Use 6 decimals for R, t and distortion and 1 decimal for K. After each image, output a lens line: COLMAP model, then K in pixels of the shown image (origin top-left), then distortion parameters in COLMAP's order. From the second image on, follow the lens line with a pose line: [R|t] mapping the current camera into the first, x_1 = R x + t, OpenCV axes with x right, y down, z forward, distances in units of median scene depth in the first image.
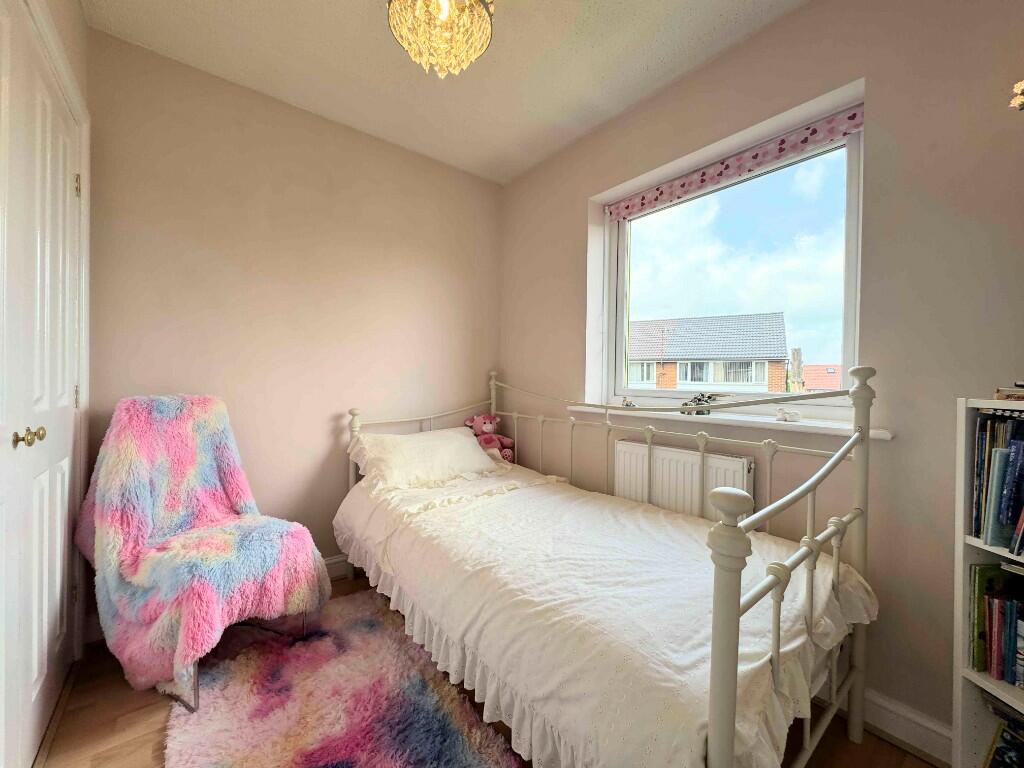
lens RADIAL K [[410.7, 0, 512.0], [0, 410.7, 384.0], [0, 0, 1]] dist [-0.003615, -0.000307]
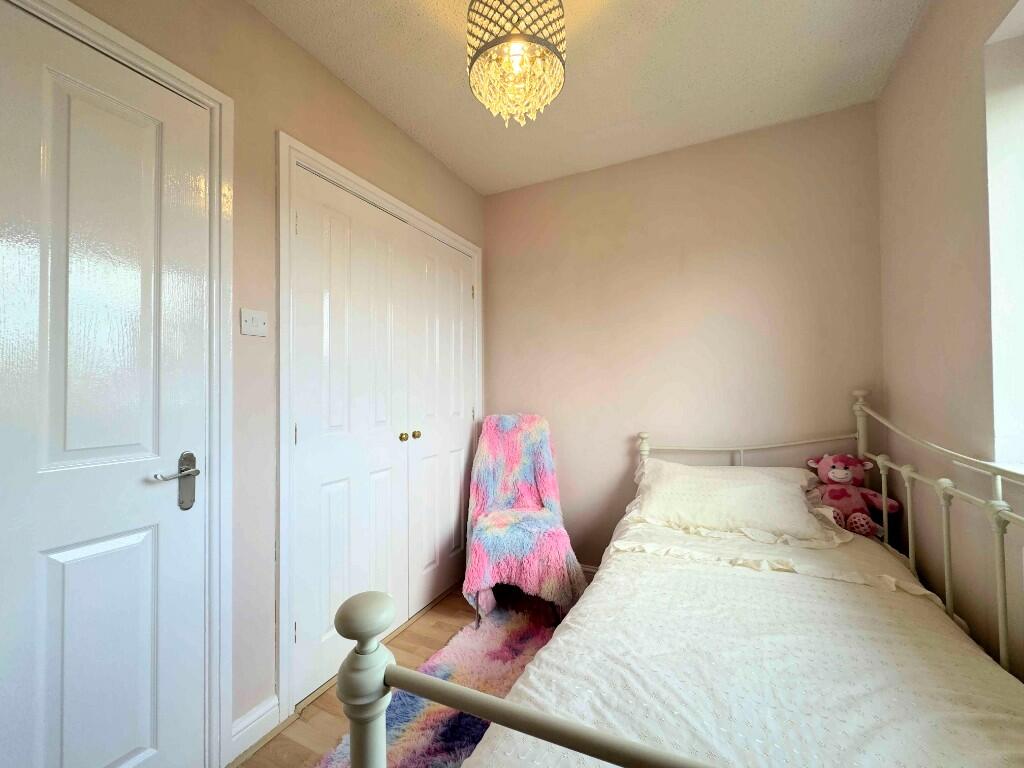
lens RADIAL K [[410.9, 0, 512.0], [0, 410.9, 384.0], [0, 0, 1]] dist [0.003020, 0.000357]
pose [[0.424648, -0.030523, -0.904844, 0.493945], [0.004862, 0.999494, -0.031434, -0.034515], [0.905345, 0.008949, 0.424582, 0.351534]]
